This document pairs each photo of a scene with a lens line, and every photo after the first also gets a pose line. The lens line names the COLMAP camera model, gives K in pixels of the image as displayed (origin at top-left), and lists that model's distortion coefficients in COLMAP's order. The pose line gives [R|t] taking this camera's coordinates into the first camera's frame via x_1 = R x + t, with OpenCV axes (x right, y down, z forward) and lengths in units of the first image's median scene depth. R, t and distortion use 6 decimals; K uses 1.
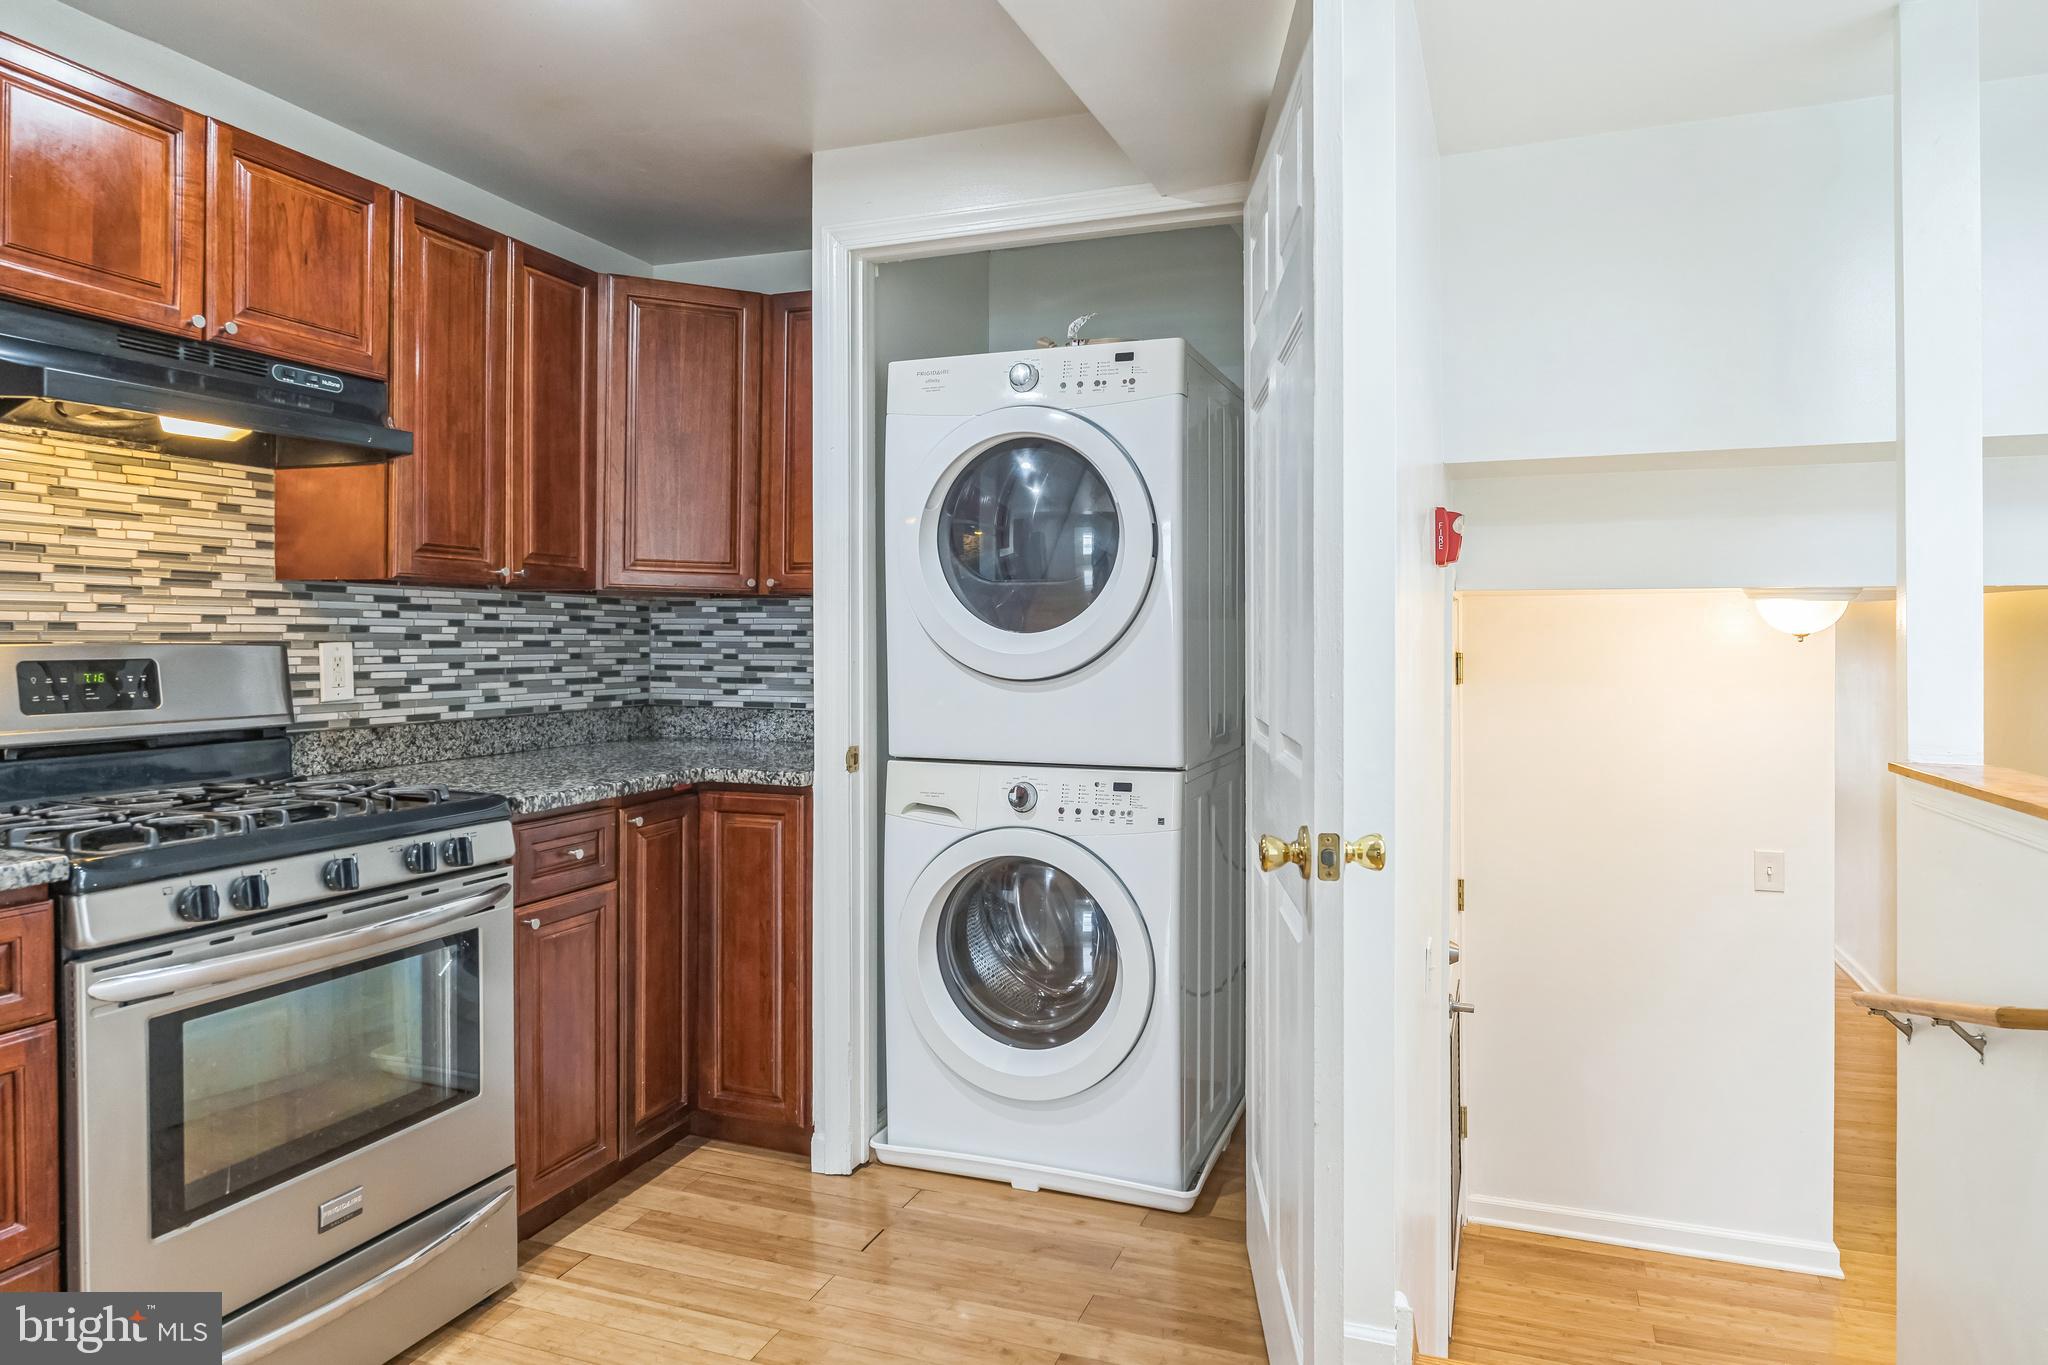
lens RADIAL K [[1256.5, 0, 1020.0], [0, 1256.5, 667.6], [0, 0, 1]] dist [-0.009860, 0.000195]
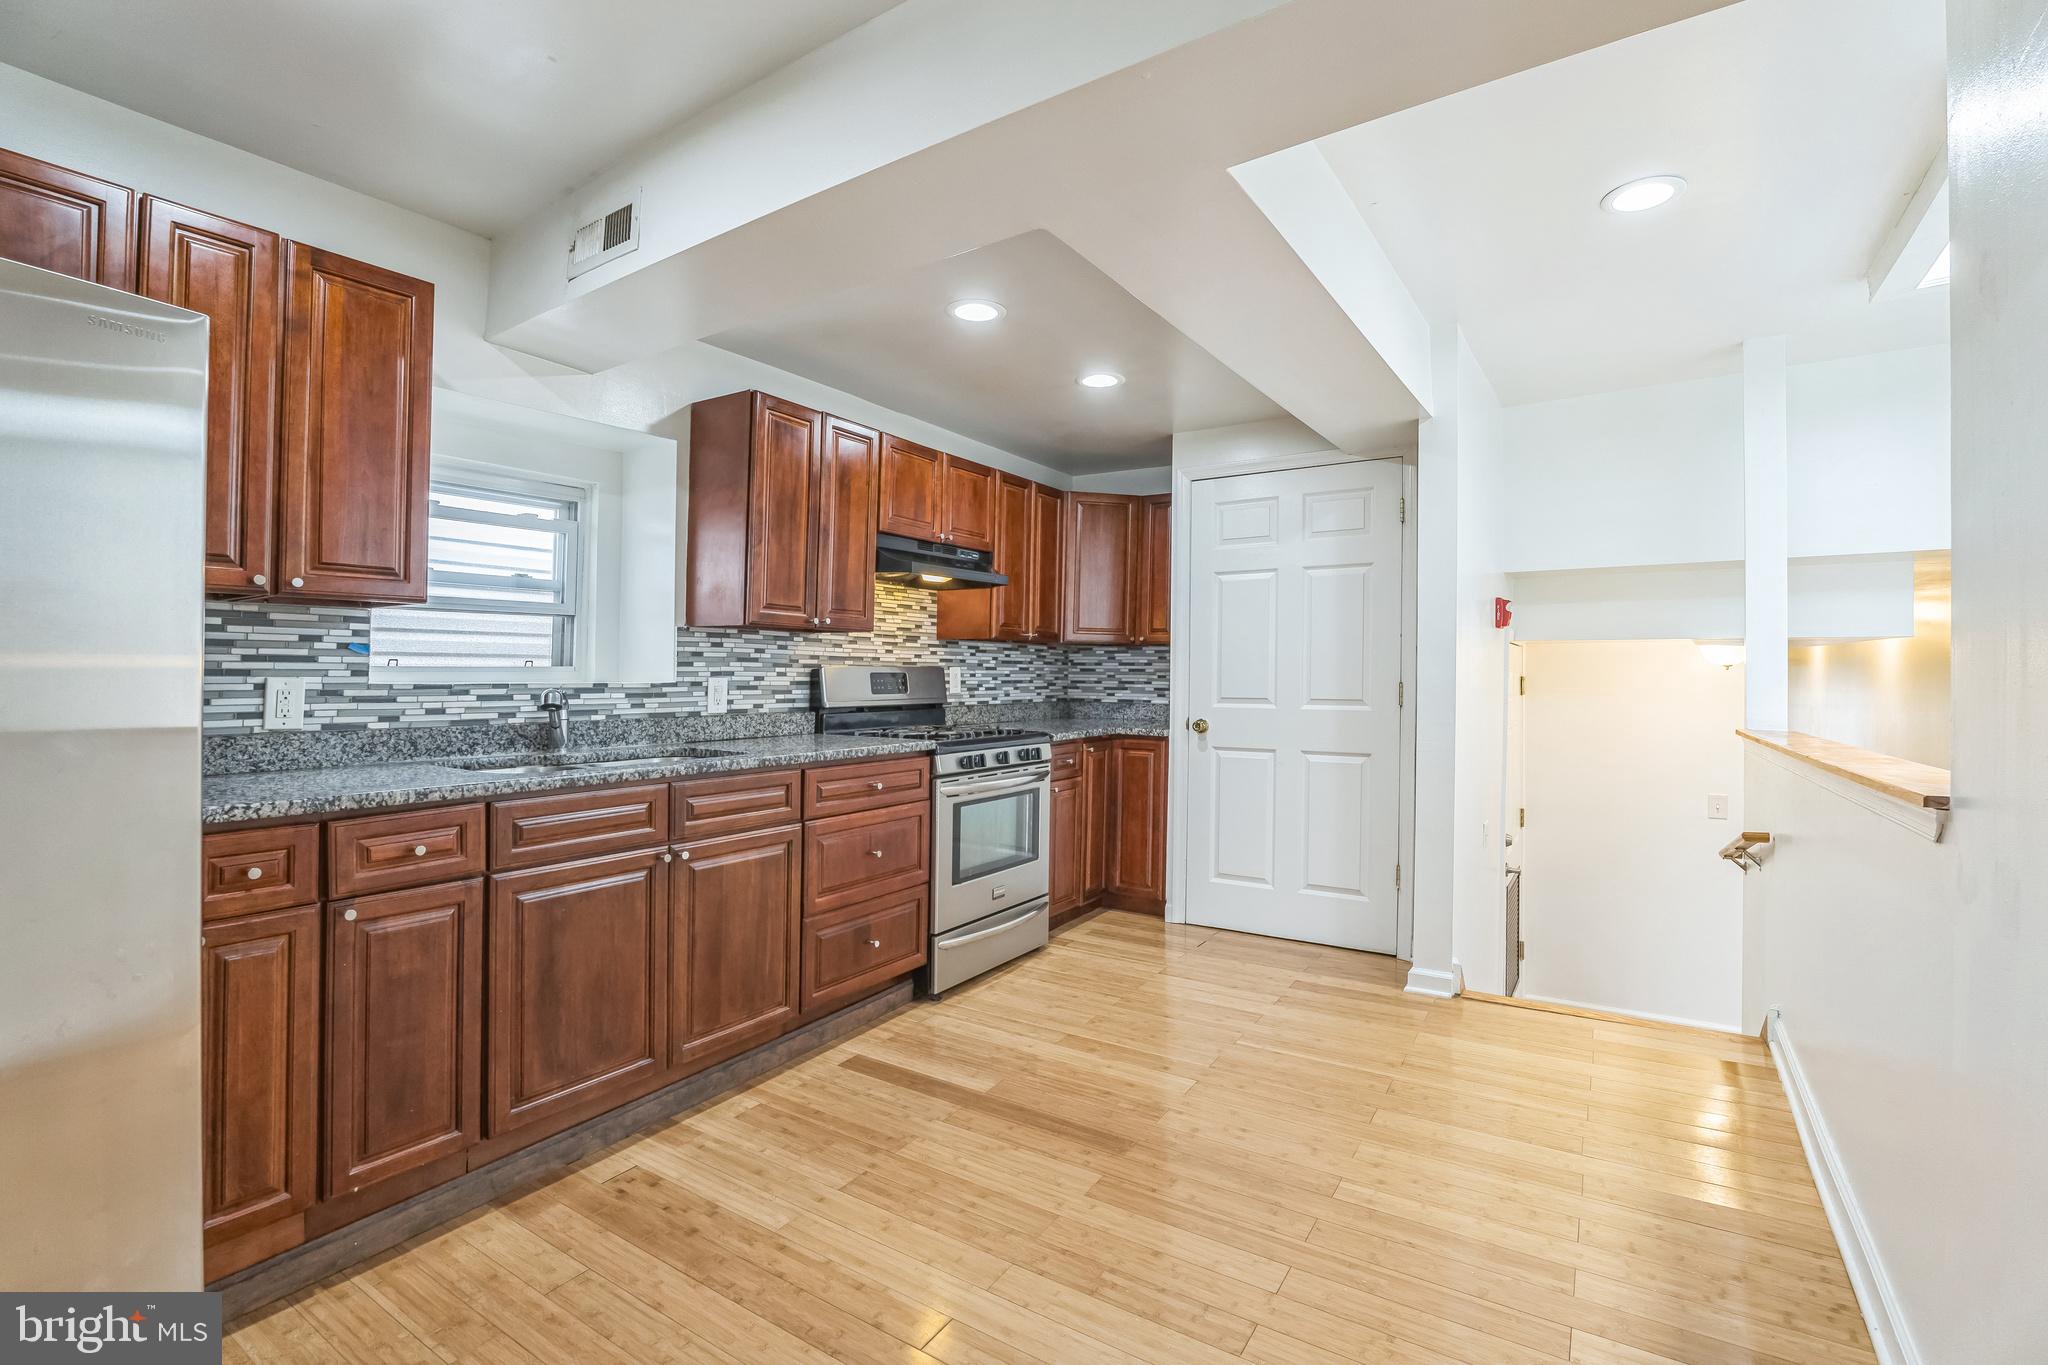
lens RADIAL K [[917.2, 0, 1024.1], [0, 917.2, 708.9], [0, 0, 1]] dist [-0.020965, -0.000114]
pose [[0.977289, 0.011096, -0.211619, -0.082918], [-0.007932, 0.999844, 0.015793, 0.027869], [0.211761, -0.013756, 0.977225, -0.572587]]
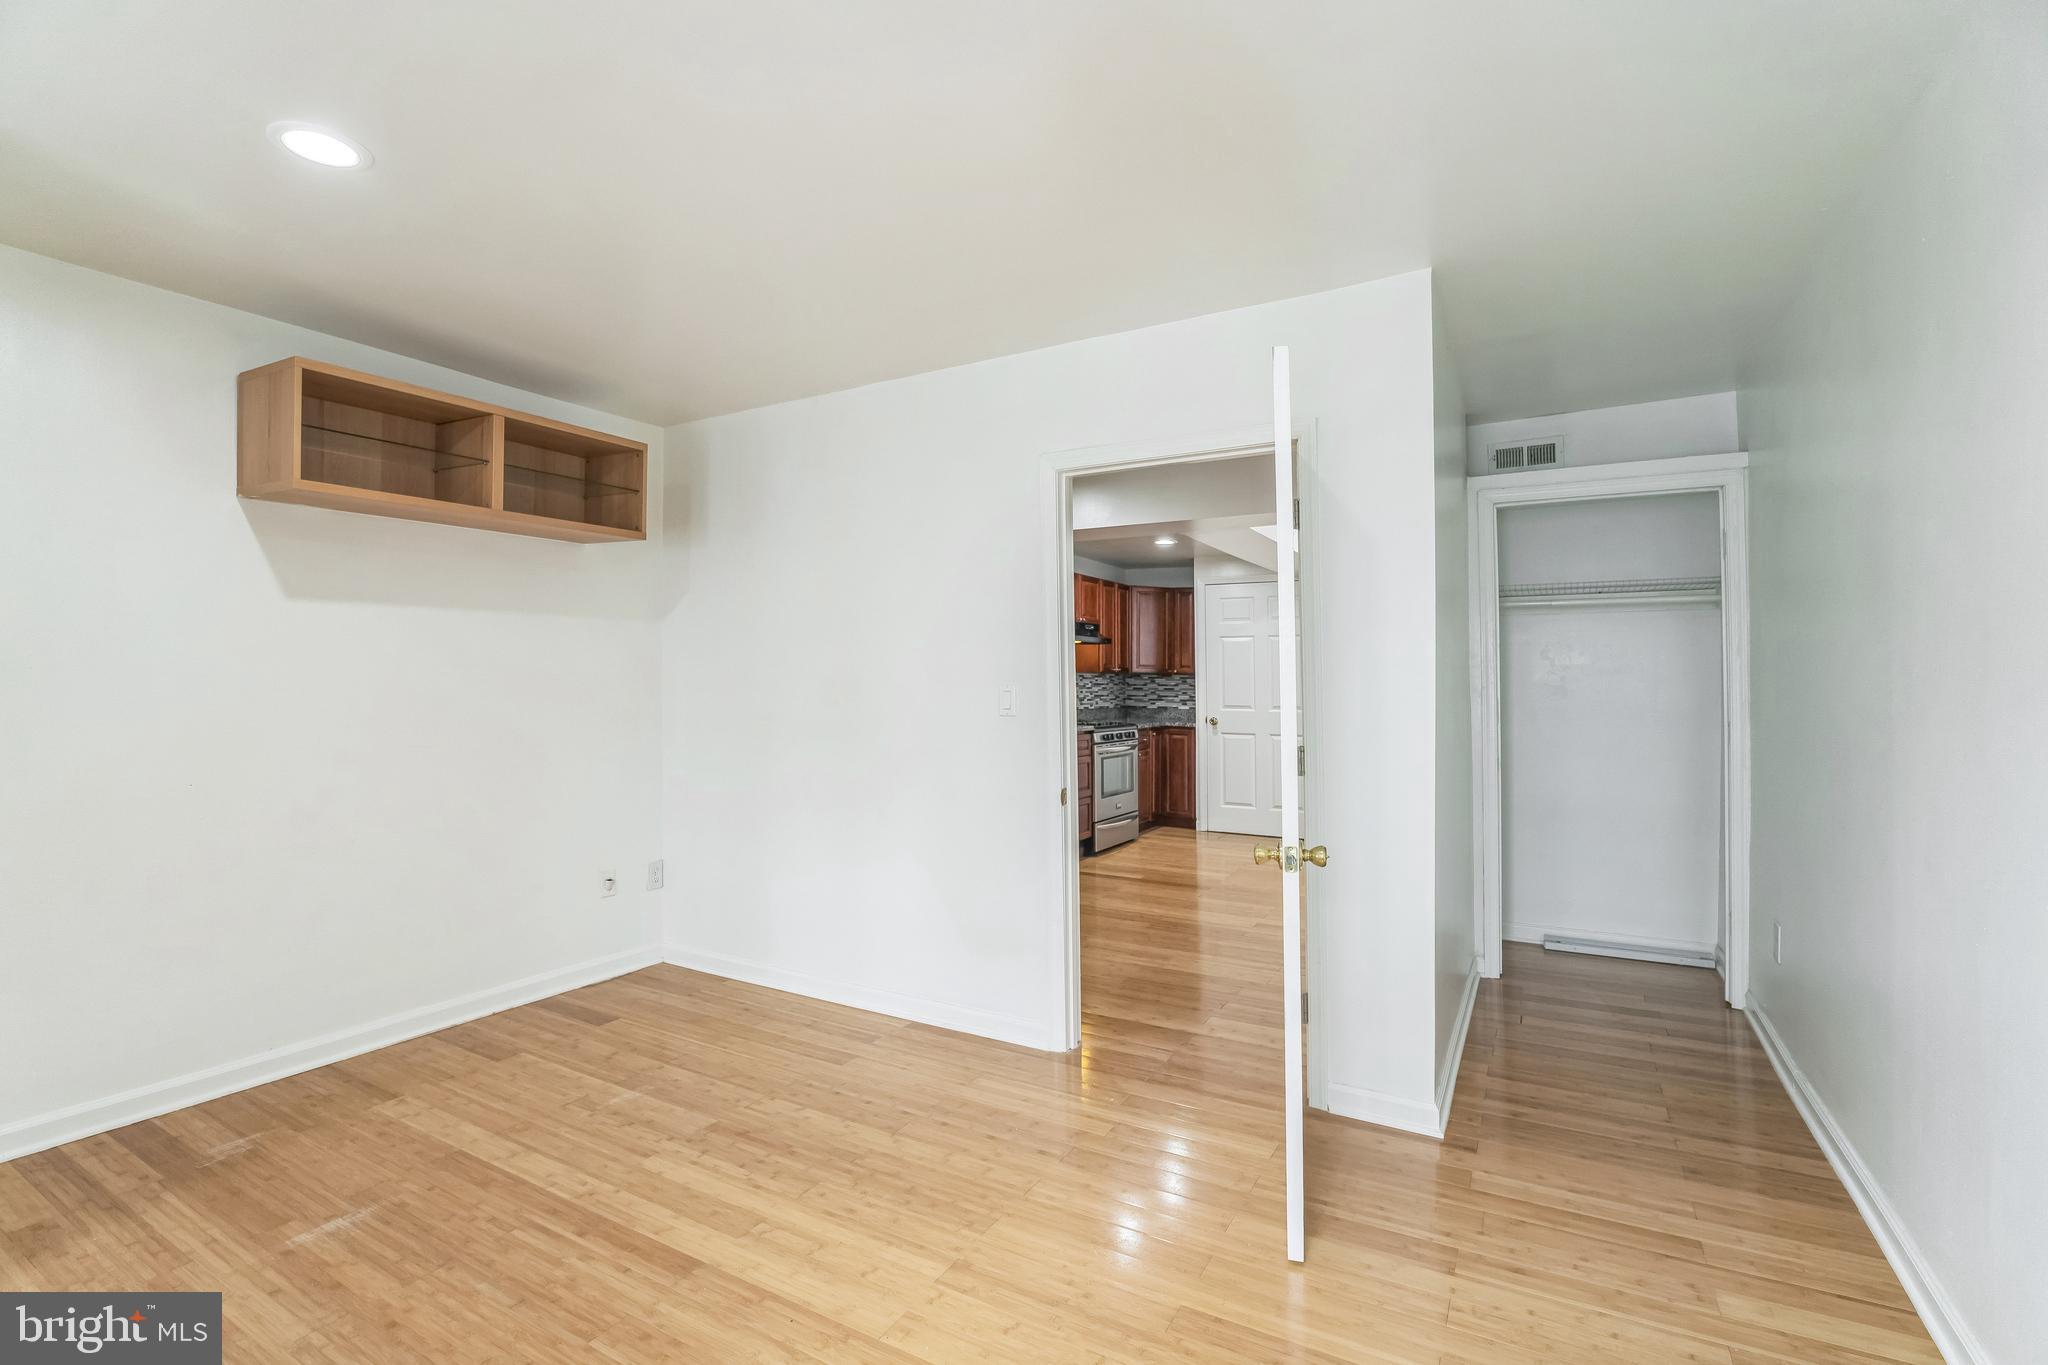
lens RADIAL K [[917.2, 0, 1014.4], [0, 917.2, 666.5], [0, 0, 1]] dist [-0.020965, -0.000114]
pose [[0.985878, -0.000004, -0.167468, -0.255177], [-0.007425, 0.999016, -0.043735, 0.040671], [0.167303, 0.044360, 0.984907, -1.878308]]
